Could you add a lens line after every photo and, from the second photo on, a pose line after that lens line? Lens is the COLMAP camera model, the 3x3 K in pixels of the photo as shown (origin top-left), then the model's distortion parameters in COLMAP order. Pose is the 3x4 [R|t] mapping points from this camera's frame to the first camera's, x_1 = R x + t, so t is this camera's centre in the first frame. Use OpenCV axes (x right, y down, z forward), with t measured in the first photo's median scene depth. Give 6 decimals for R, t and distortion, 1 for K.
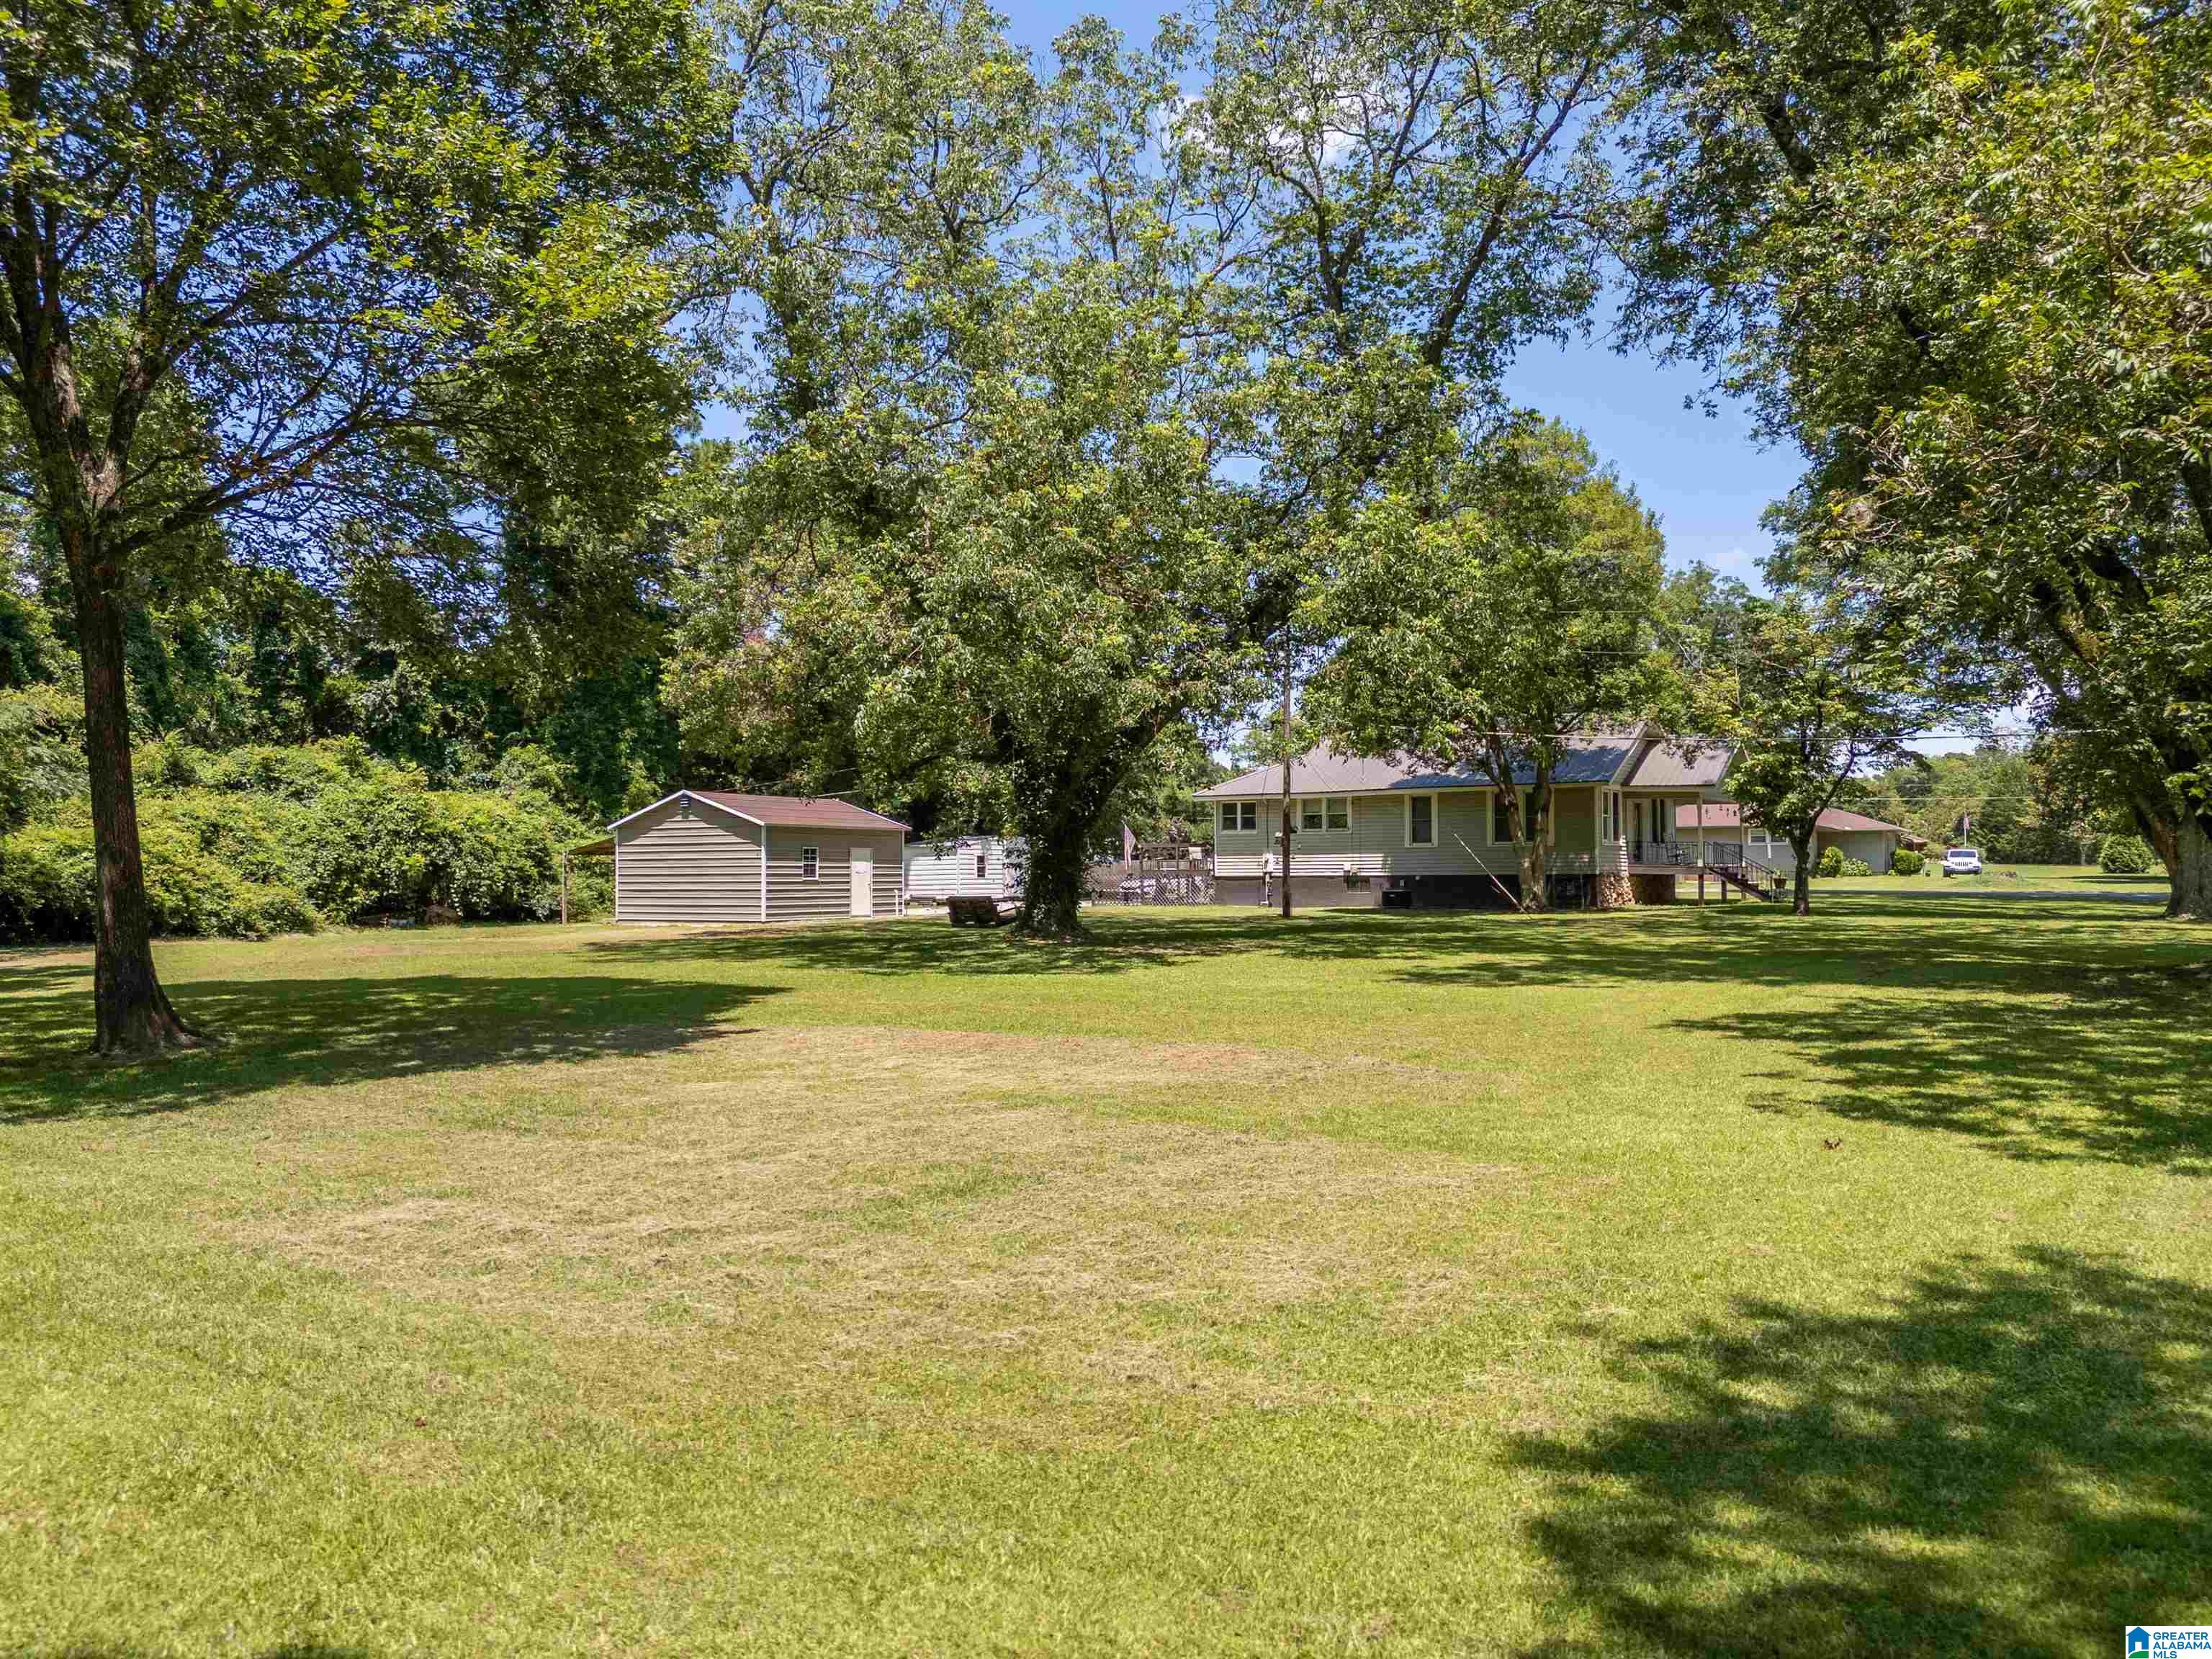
lens RADIAL K [[1628.7, 0, 1106.0], [0, 1628.7, 829.5], [0, 0, 1]] dist [0.031307, 0.000984]
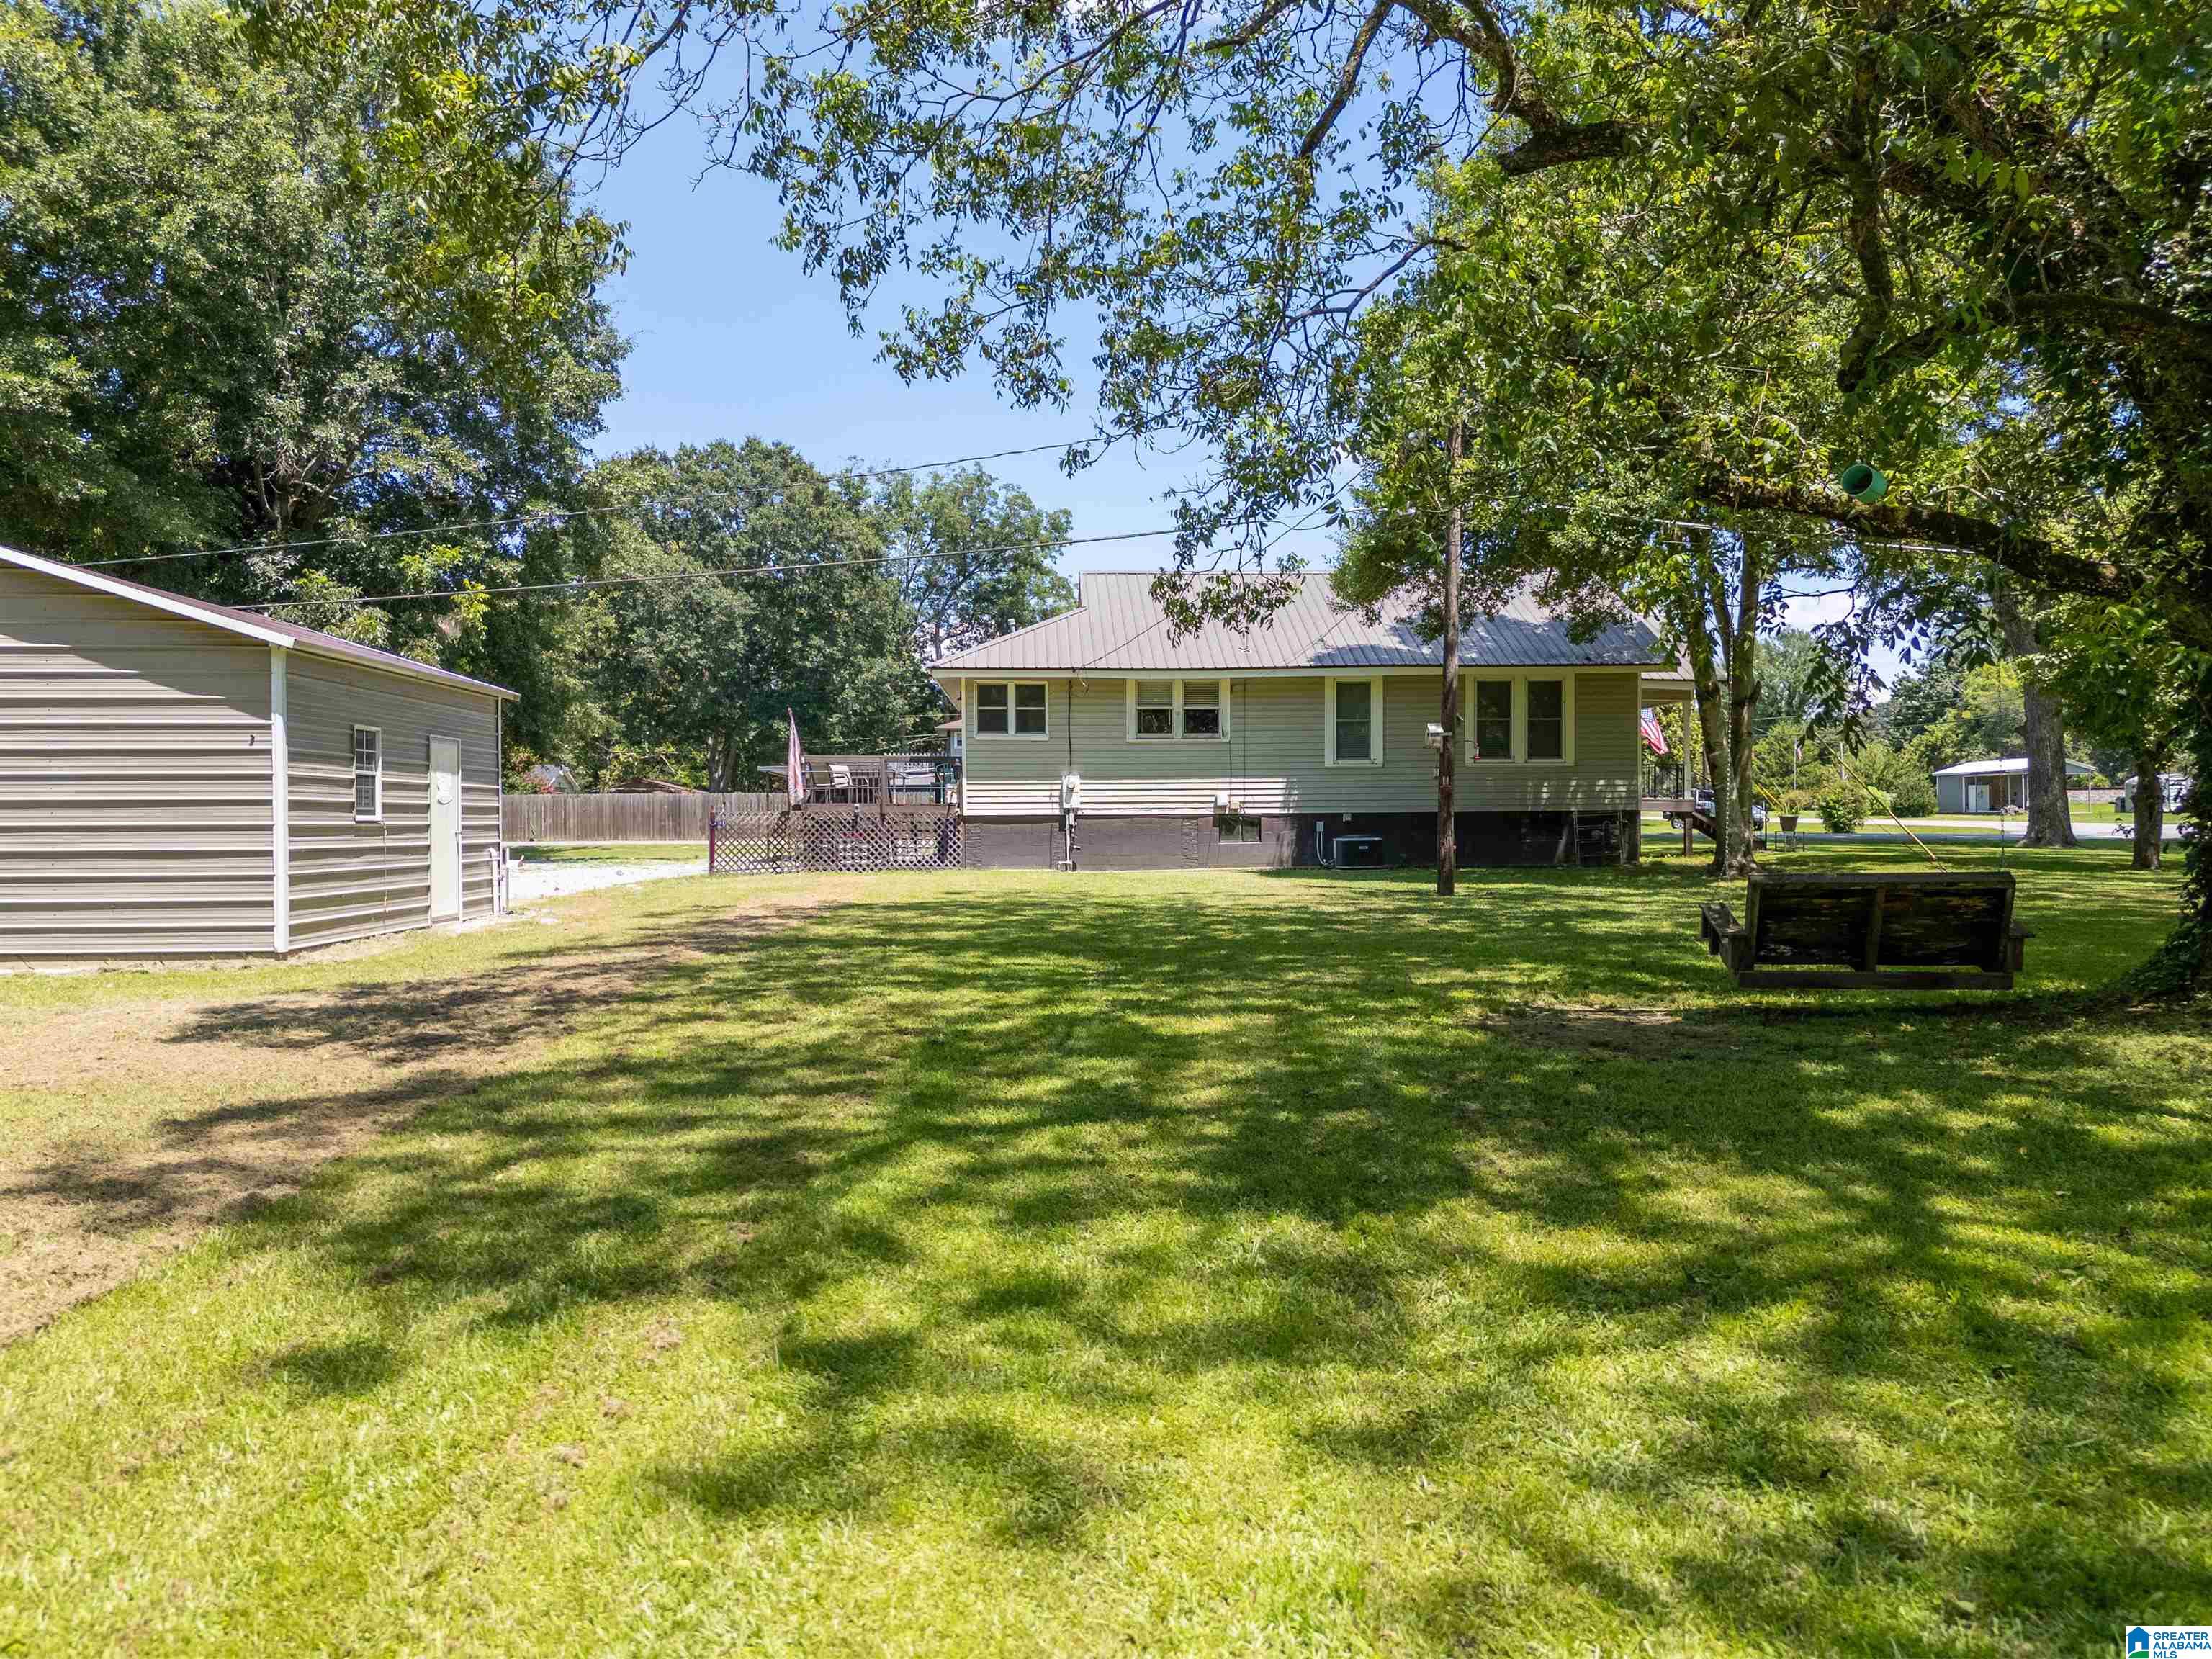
lens RADIAL K [[1628.7, 0, 1106.0], [0, 1628.7, 829.5], [0, 0, 1]] dist [0.031307, 0.000984]
pose [[0.788558, -0.006392, 0.614927, -0.244934], [-0.010157, 0.999674, 0.023416, 0.020626], [-0.614877, -0.024711, 0.788236, 0.568492]]
